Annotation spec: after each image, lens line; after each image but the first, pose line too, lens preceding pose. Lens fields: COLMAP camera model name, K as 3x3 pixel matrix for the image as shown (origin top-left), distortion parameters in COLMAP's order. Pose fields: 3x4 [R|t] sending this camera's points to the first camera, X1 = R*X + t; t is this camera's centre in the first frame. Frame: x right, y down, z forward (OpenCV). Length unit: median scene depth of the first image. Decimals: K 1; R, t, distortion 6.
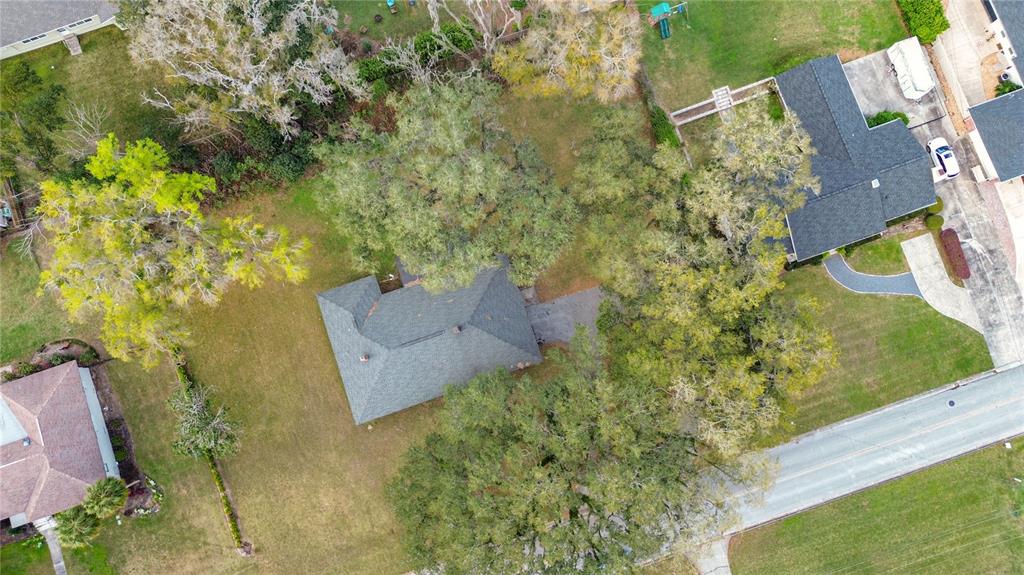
lens RADIAL K [[731.4, 0, 512.8], [0, 731.4, 280.9], [0, 0, 1]] dist [0.058806, -0.048184]
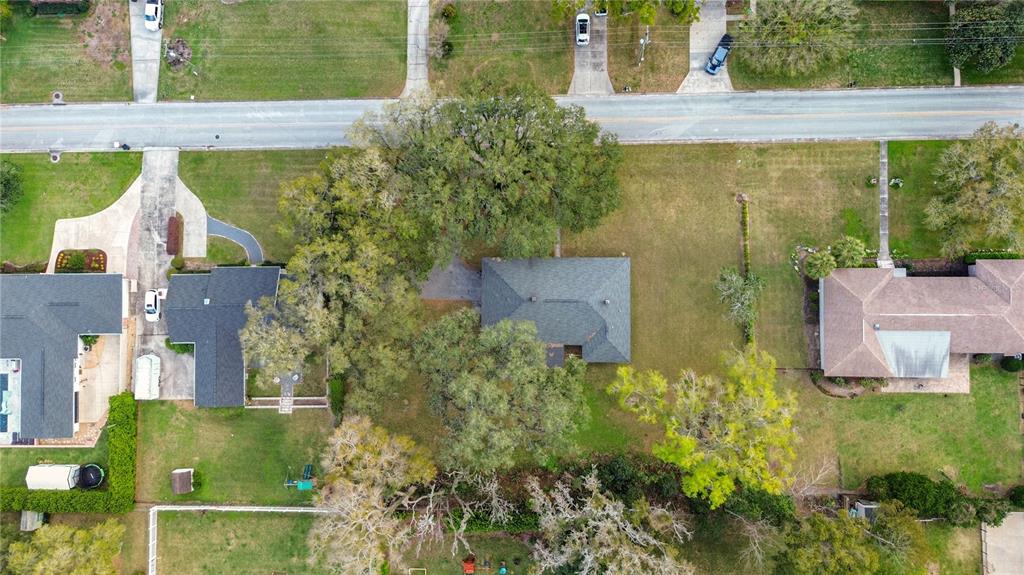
lens RADIAL K [[730.1, 0, 506.8], [0, 730.1, 286.1], [0, 0, 1]] dist [0.039971, -0.002603]
pose [[-0.941512, -0.323412, 0.094654, -0.152967], [0.333081, -0.935752, 0.115865, -0.082923], [0.051100, 0.140616, 0.988745, -0.323094]]
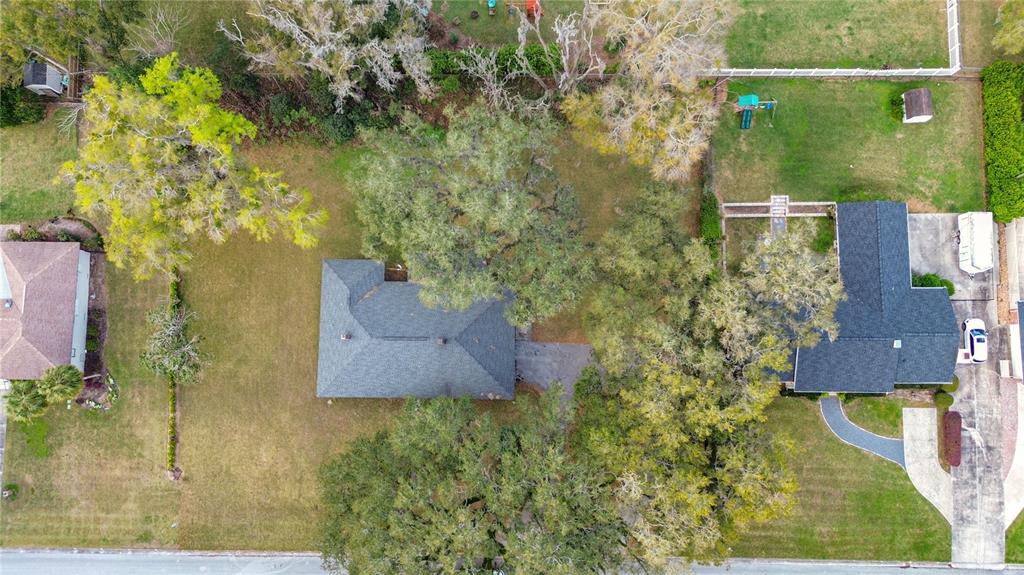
lens RADIAL K [[731.4, 0, 512.8], [0, 731.4, 280.9], [0, 0, 1]] dist [0.058806, -0.048184]
pose [[0.942199, 0.333267, -0.034553, 0.022237], [-0.332611, 0.942773, 0.023426, -0.068706], [0.040383, -0.010579, 0.999128, 0.011266]]
